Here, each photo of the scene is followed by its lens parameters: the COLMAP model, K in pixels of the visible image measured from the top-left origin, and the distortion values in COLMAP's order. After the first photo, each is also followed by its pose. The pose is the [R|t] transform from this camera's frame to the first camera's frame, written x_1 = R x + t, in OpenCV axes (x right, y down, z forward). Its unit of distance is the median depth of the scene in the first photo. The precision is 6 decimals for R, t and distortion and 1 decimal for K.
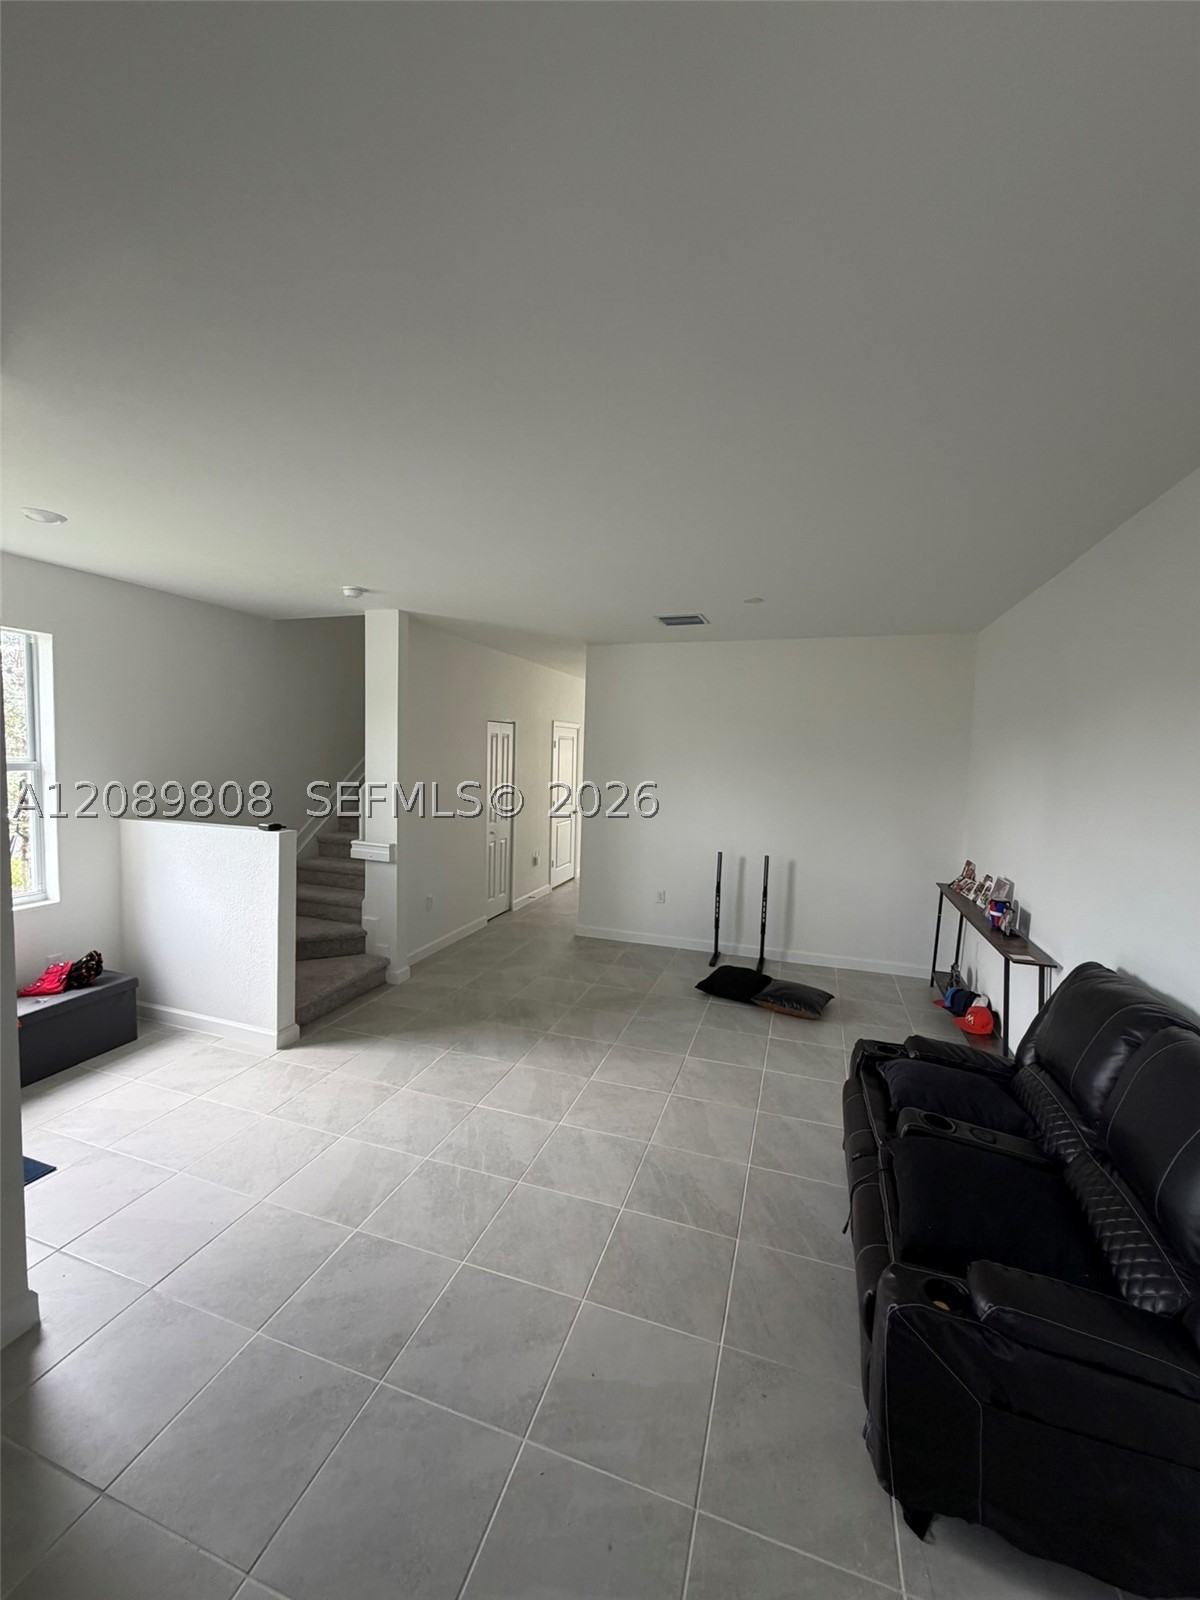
lens RADIAL K [[638.2, 0, 599.4], [0, 638.2, 797.6], [0, 0, 1]] dist [0.000084, 0.000284]
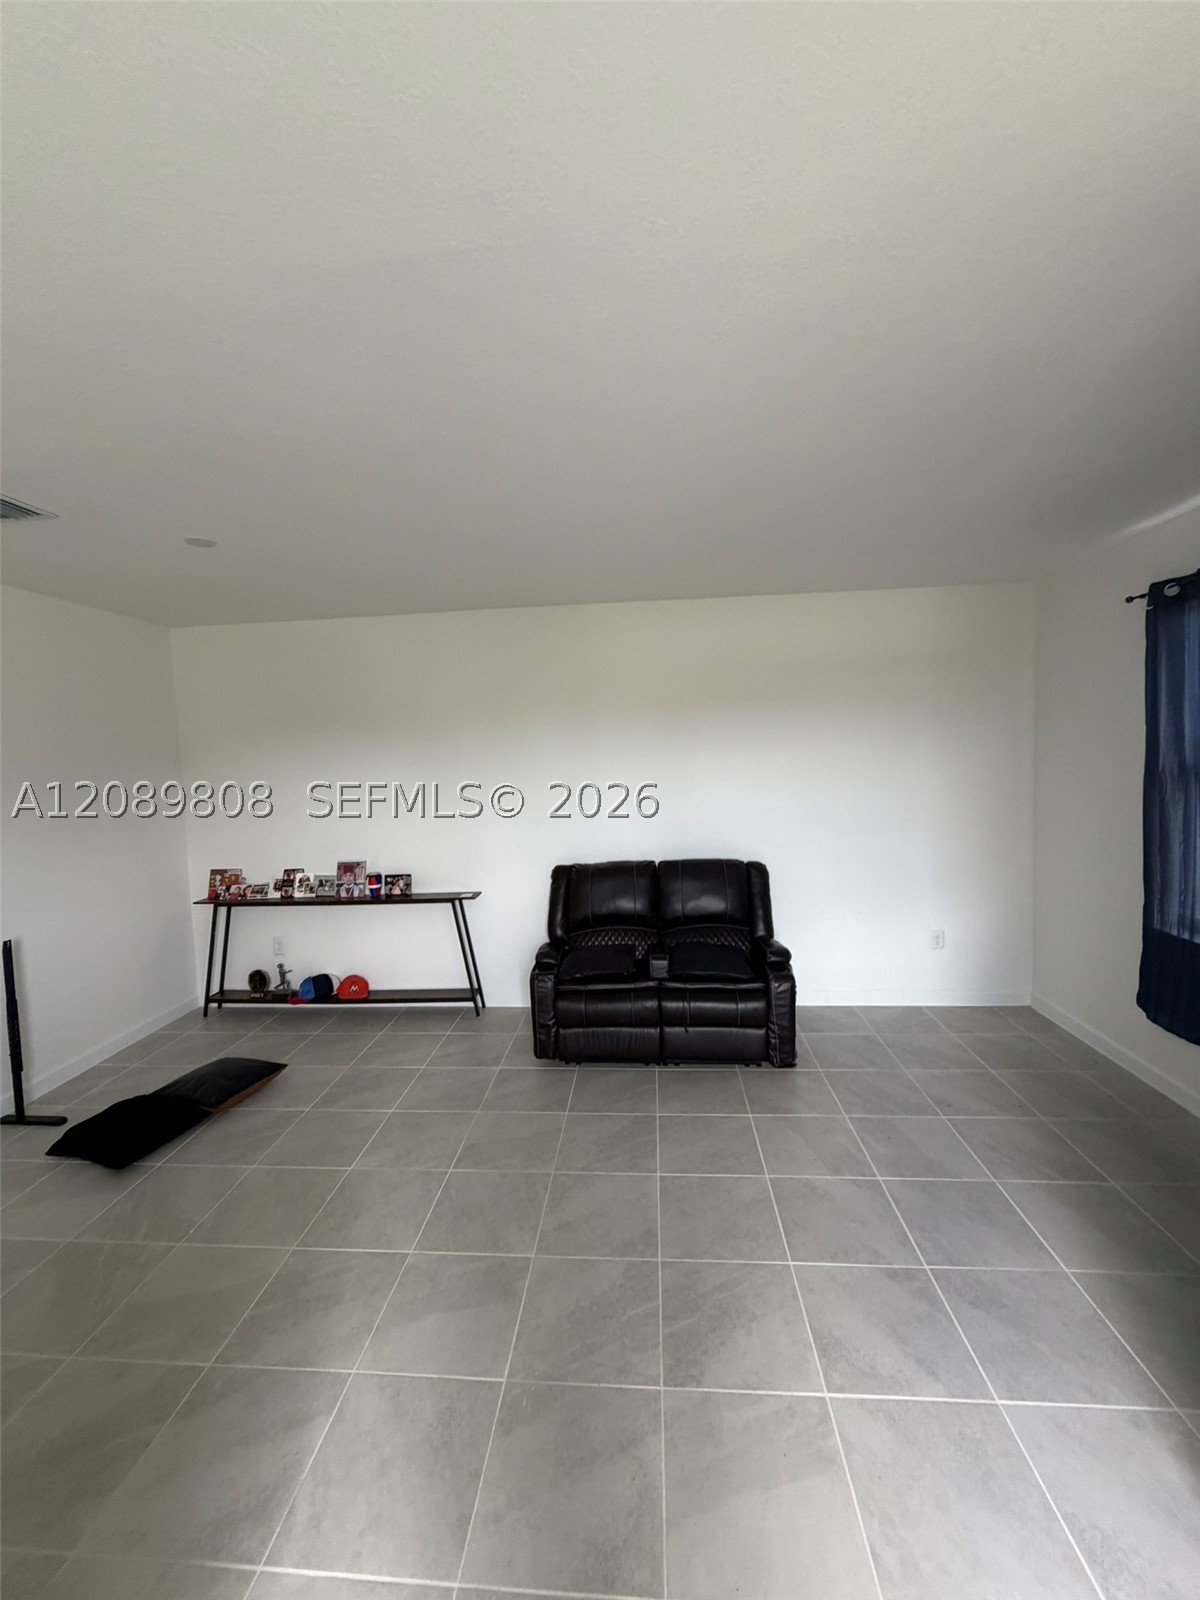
lens RADIAL K [[638.2, 0, 599.4], [0, 638.2, 797.6], [0, 0, 1]] dist [0.000084, 0.000284]
pose [[-0.237444, -0.086678, 0.967526, -0.703259], [0.102632, 0.988198, 0.113717, -0.082974], [-0.965964, 0.126301, -0.225745, 0.964141]]
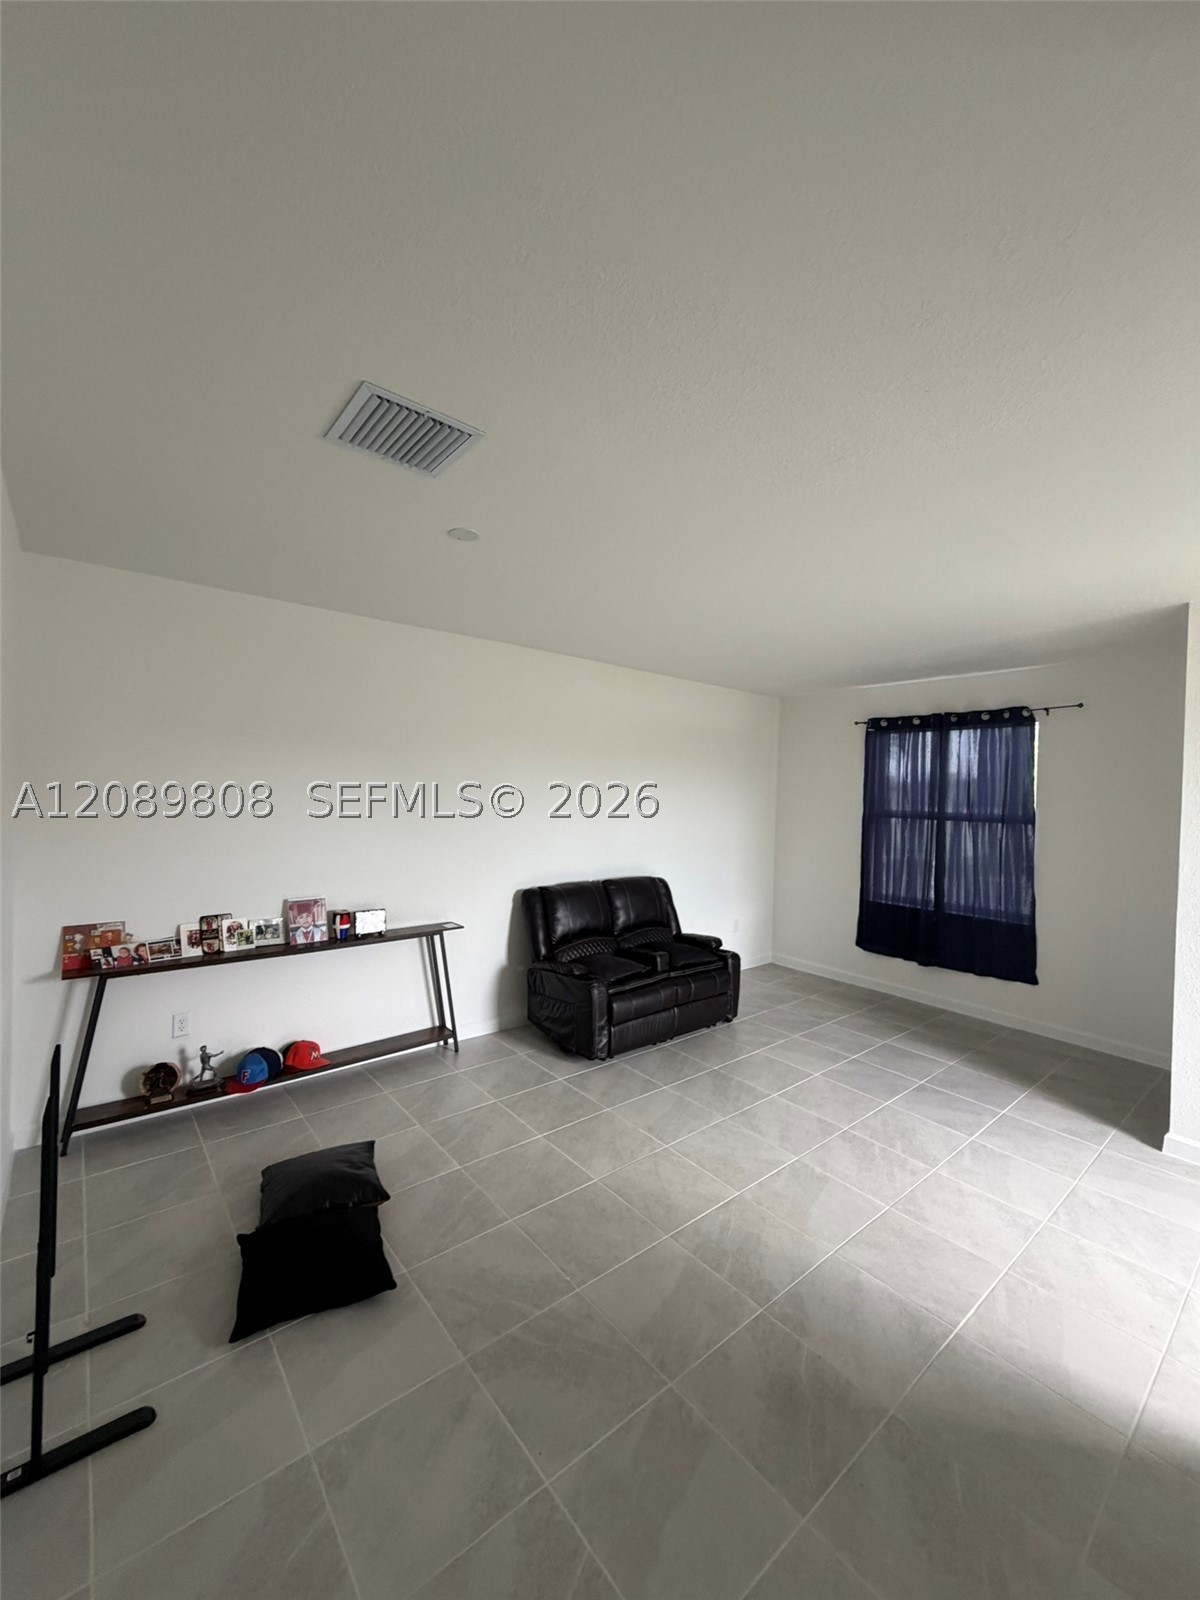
lens RADIAL K [[637.0, 0, 599.4], [0, 637.0, 797.9], [0, 0, 1]] dist [0.001465, 0.000282]
pose [[-0.846392, -0.059818, 0.529191, -0.278347], [-0.012738, 0.995662, 0.092173, -0.133967], [-0.532408, 0.071274, -0.843482, 1.854308]]
